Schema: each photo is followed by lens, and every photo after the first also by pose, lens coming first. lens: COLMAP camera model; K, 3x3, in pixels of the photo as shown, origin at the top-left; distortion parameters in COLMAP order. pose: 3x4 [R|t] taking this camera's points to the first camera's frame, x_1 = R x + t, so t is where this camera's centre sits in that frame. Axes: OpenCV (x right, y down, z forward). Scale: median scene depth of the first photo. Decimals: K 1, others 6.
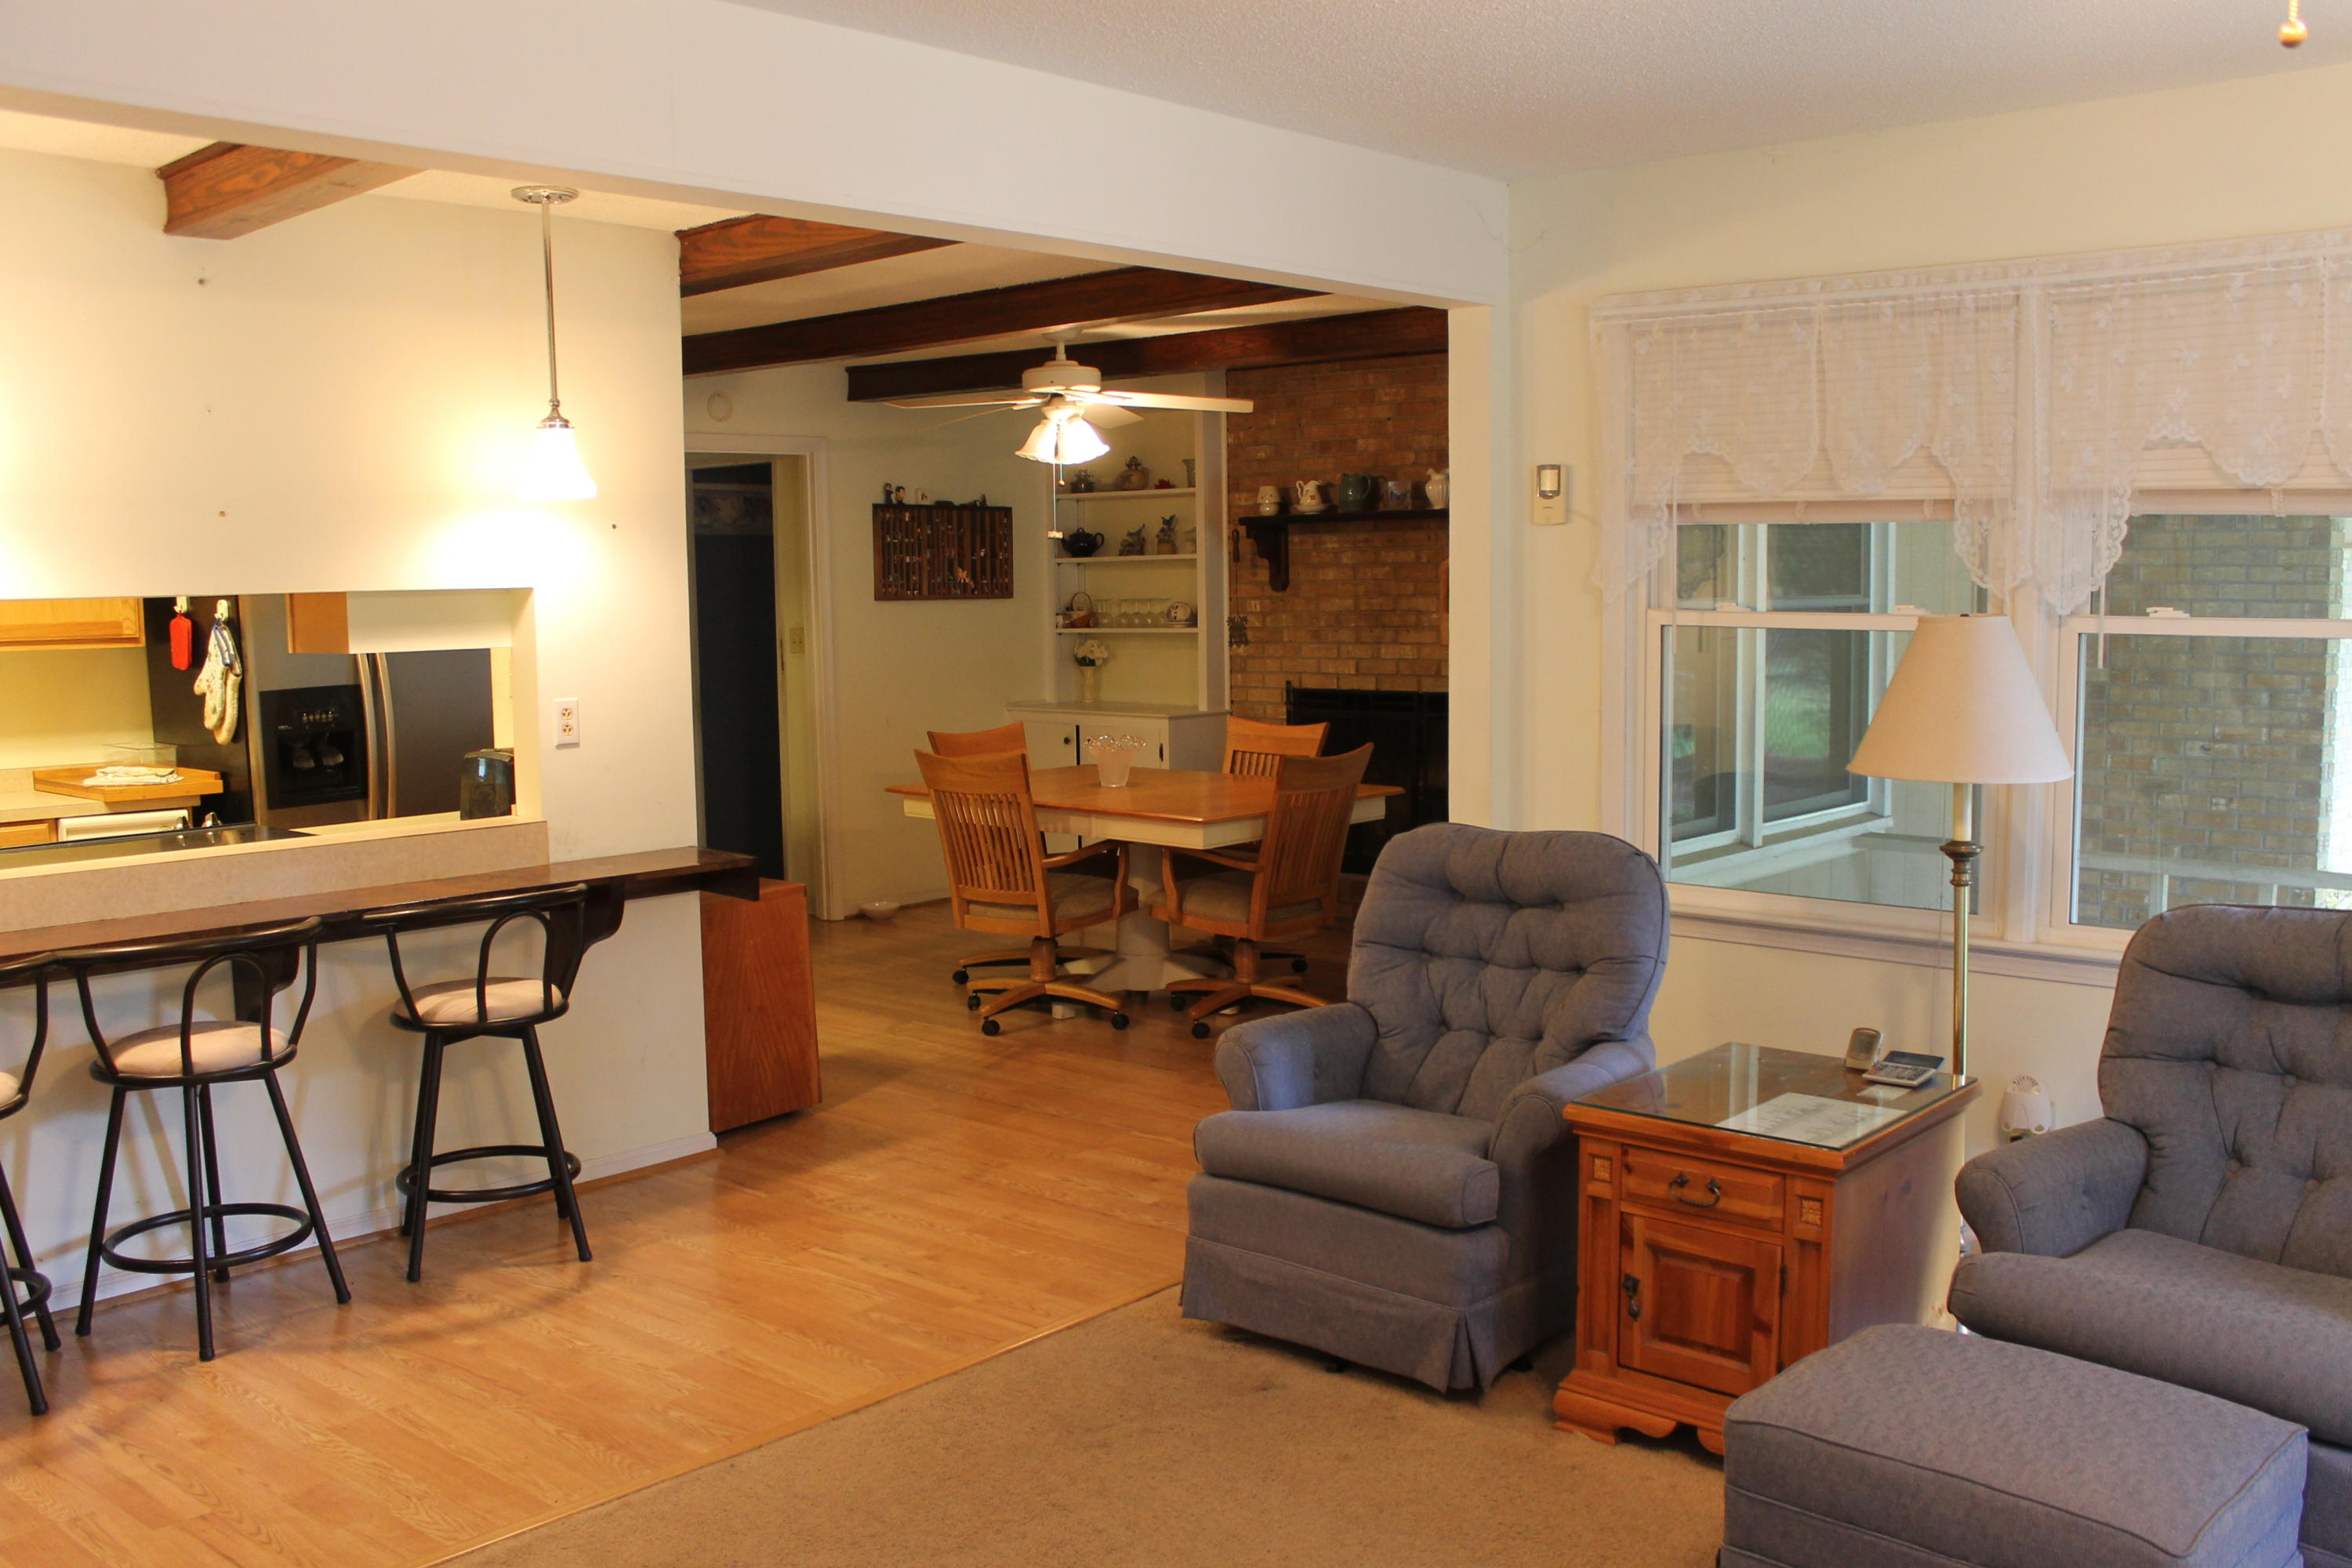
lens RADIAL K [[2024.0, 0, 1201.1], [0, 2024.0, 781.2], [0, 0, 1]] dist [-0.196076, 0.211839]
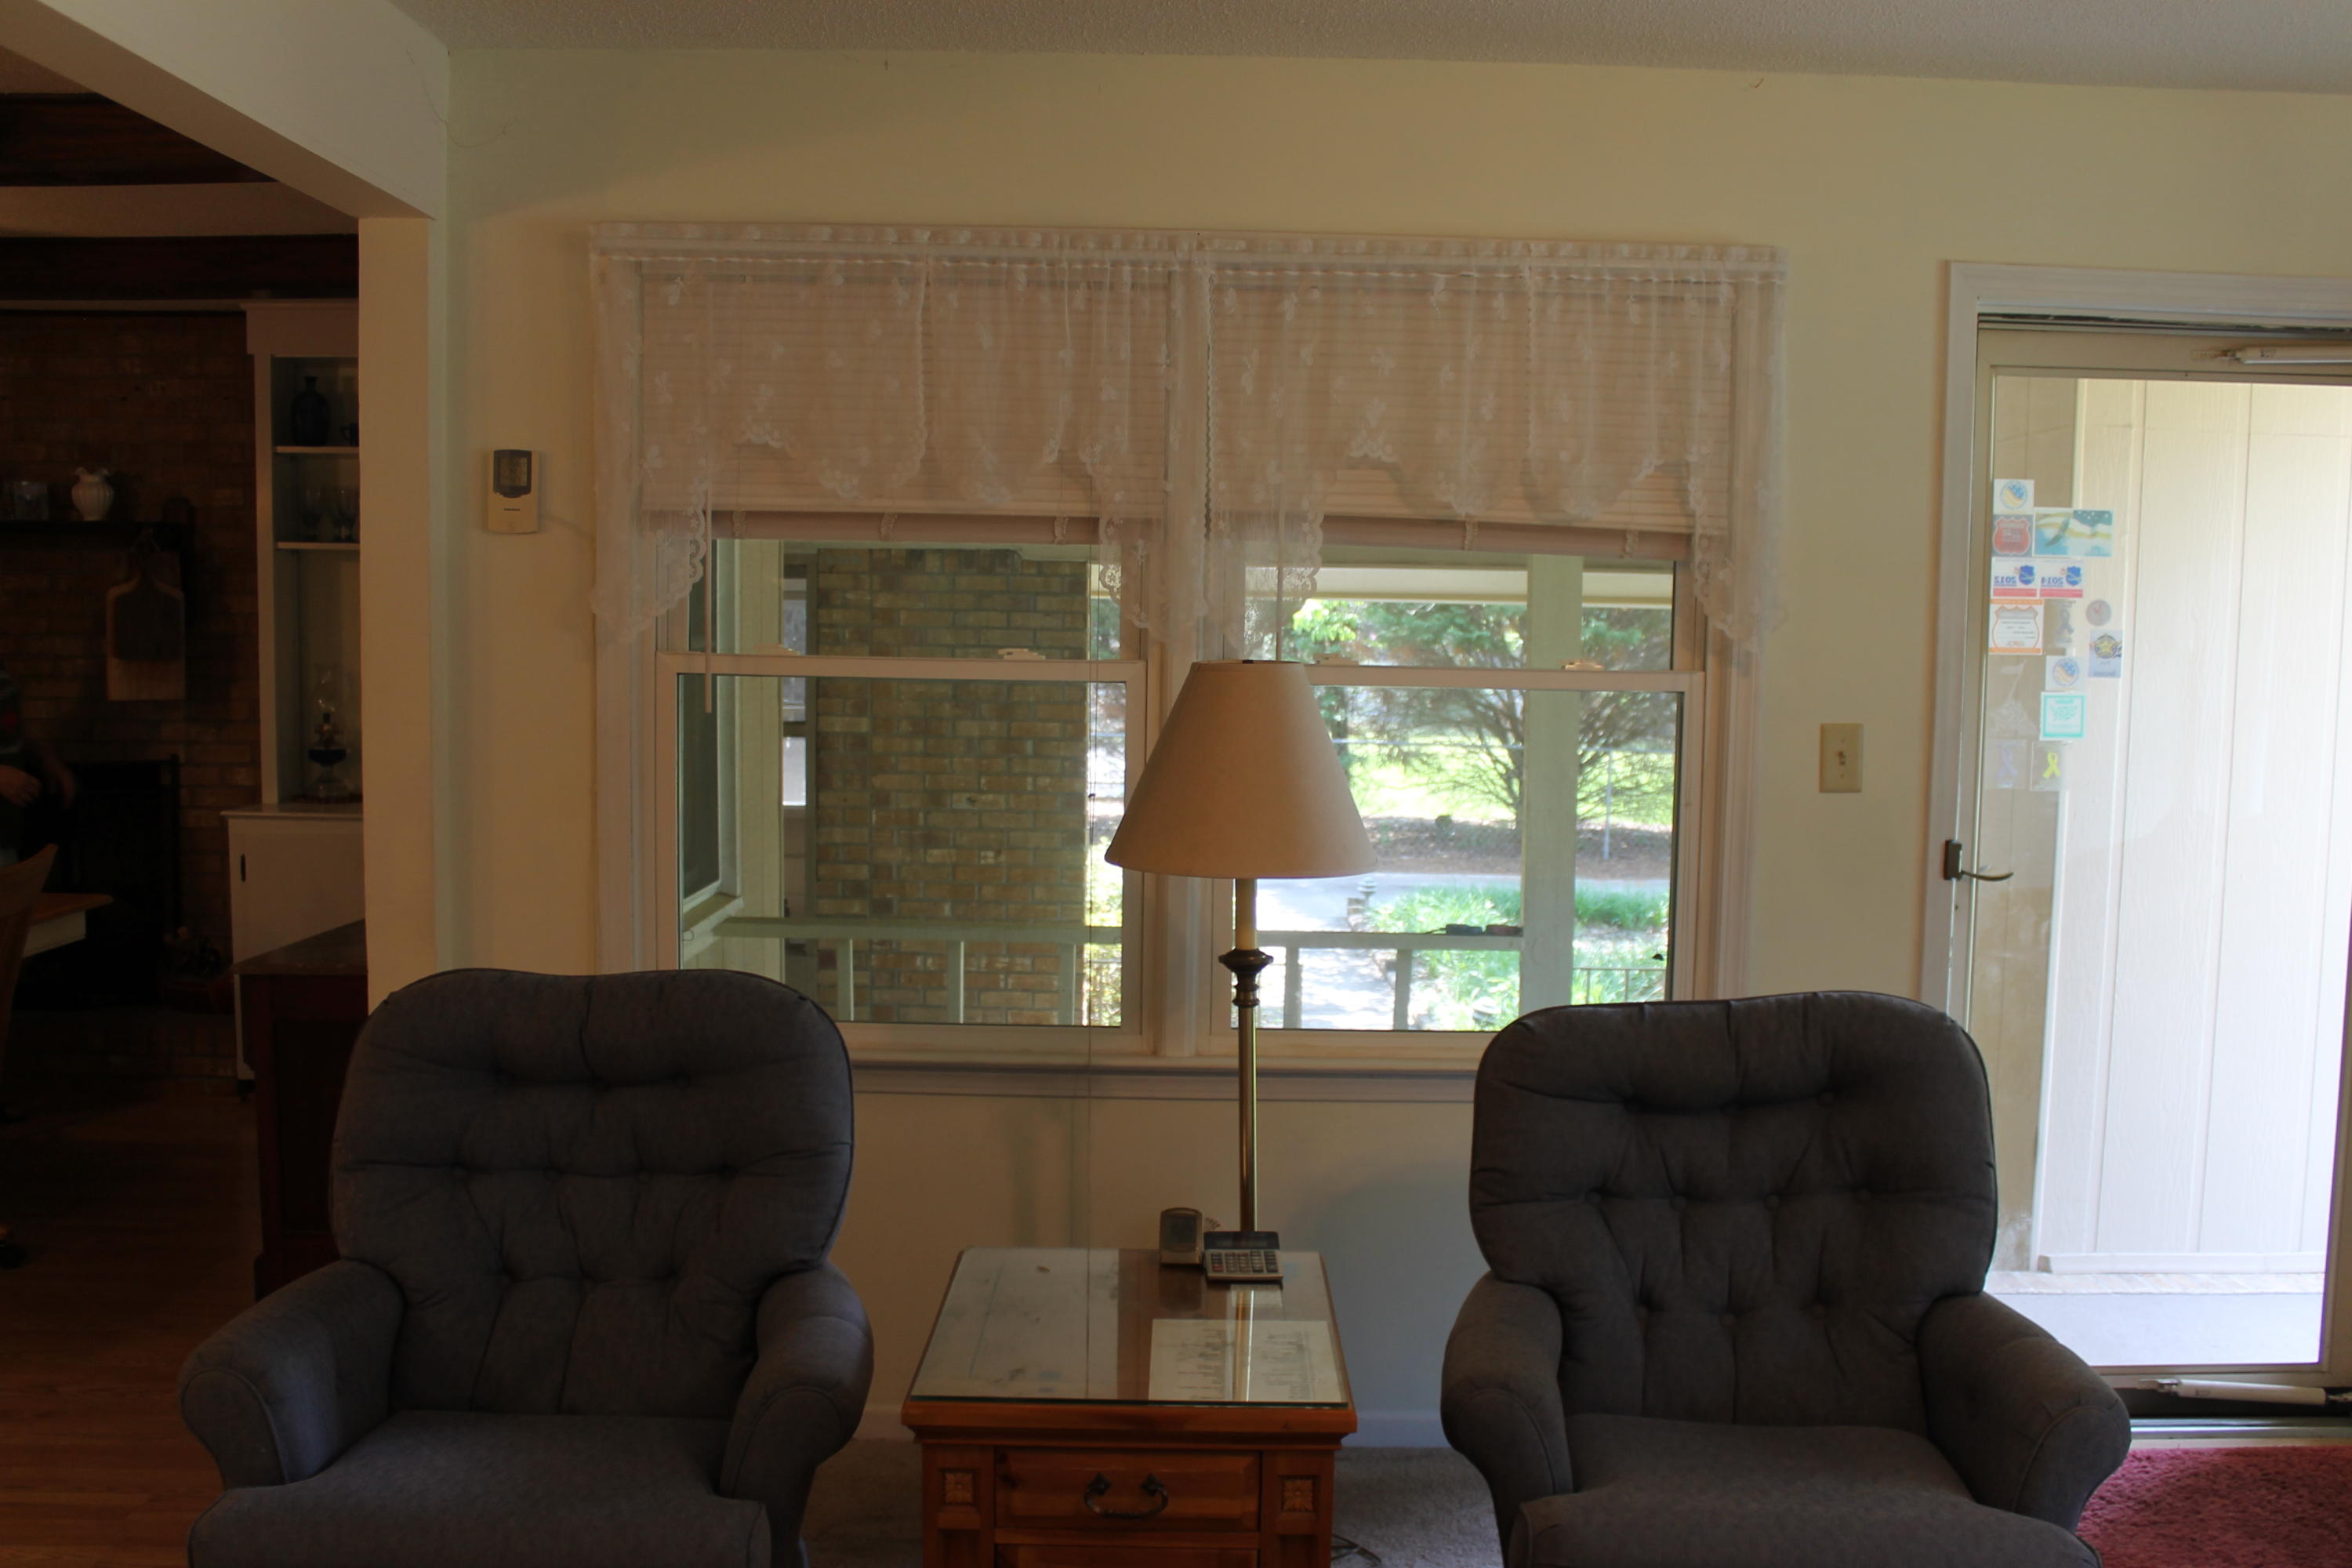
lens RADIAL K [[2030.6, 0, 1176.0], [0, 2030.6, 784.0], [0, 0, 1]] dist [-0.142608, 0.134266]
pose [[0.745456, -0.027951, 0.665969, -0.129432], [0.042936, 0.999059, -0.006130, -0.023849], [-0.665171, 0.033164, 0.745954, 0.313378]]
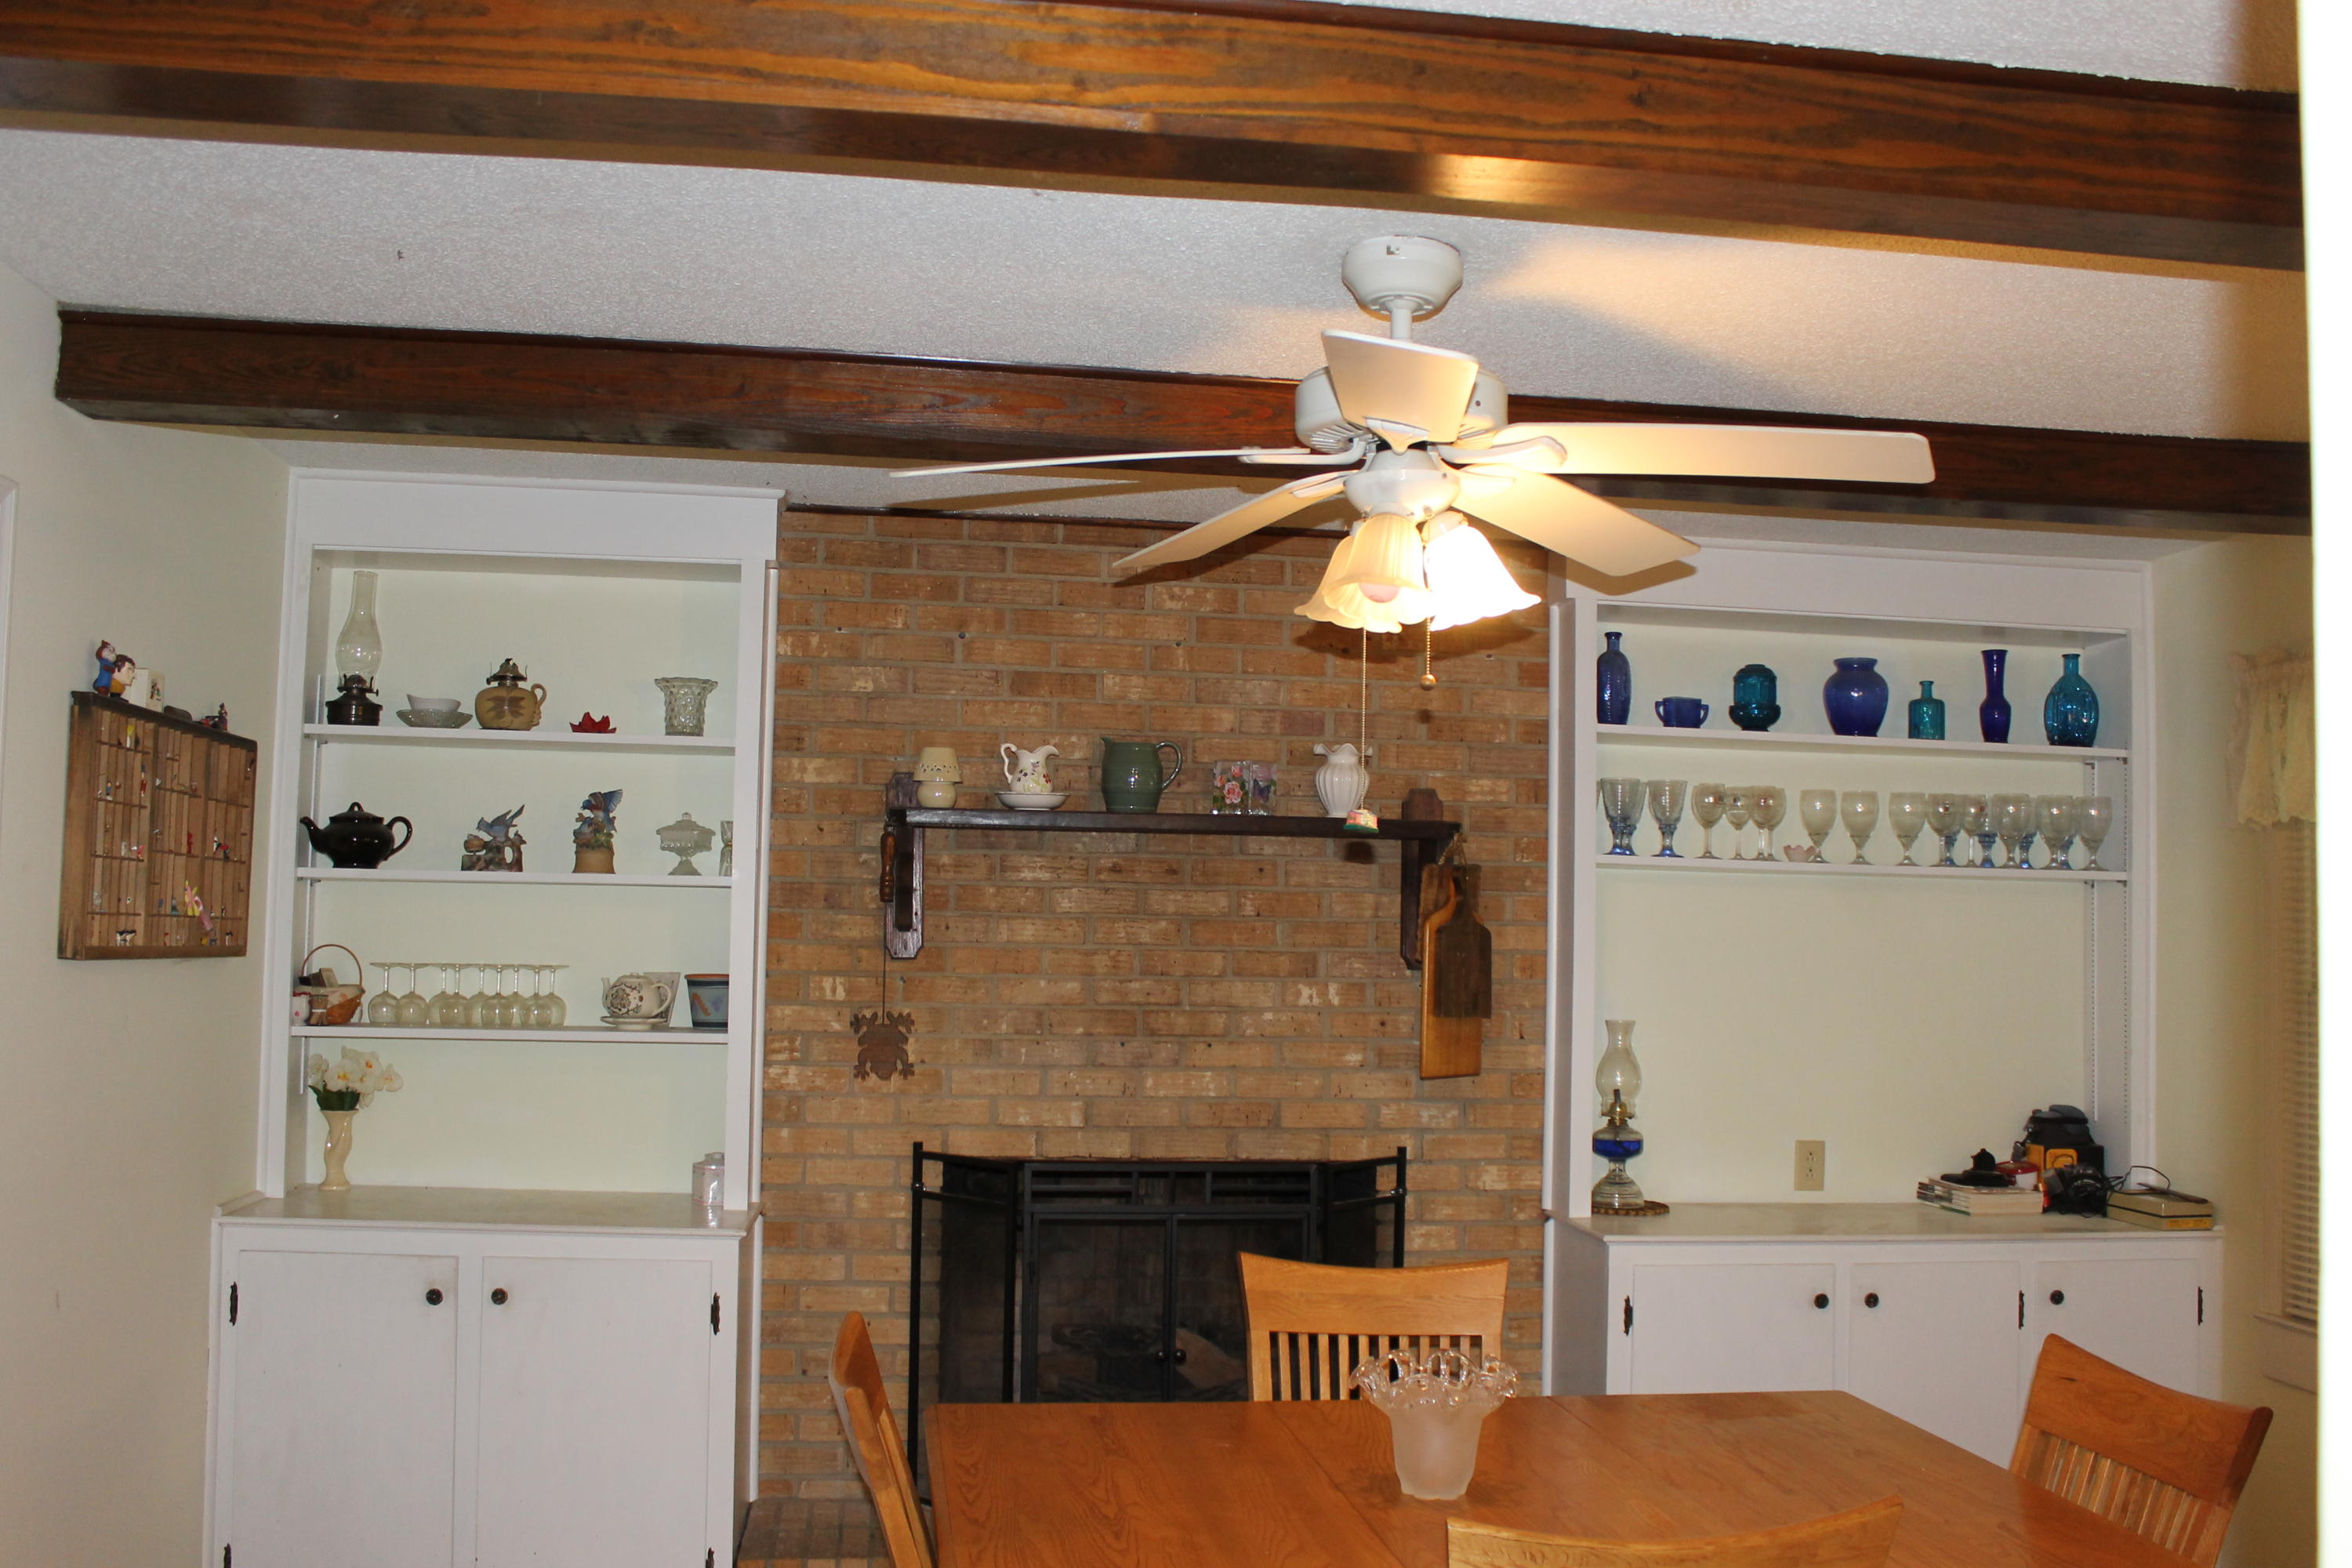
lens RADIAL K [[2030.6, 0, 1176.0], [0, 2030.6, 784.0], [0, 0, 1]] dist [-0.142608, 0.134266]
pose [[0.673164, 0.080341, 0.735116, -0.608199], [0.041823, 0.988353, -0.146316, -0.131073], [-0.738310, 0.129240, 0.661964, 1.314048]]
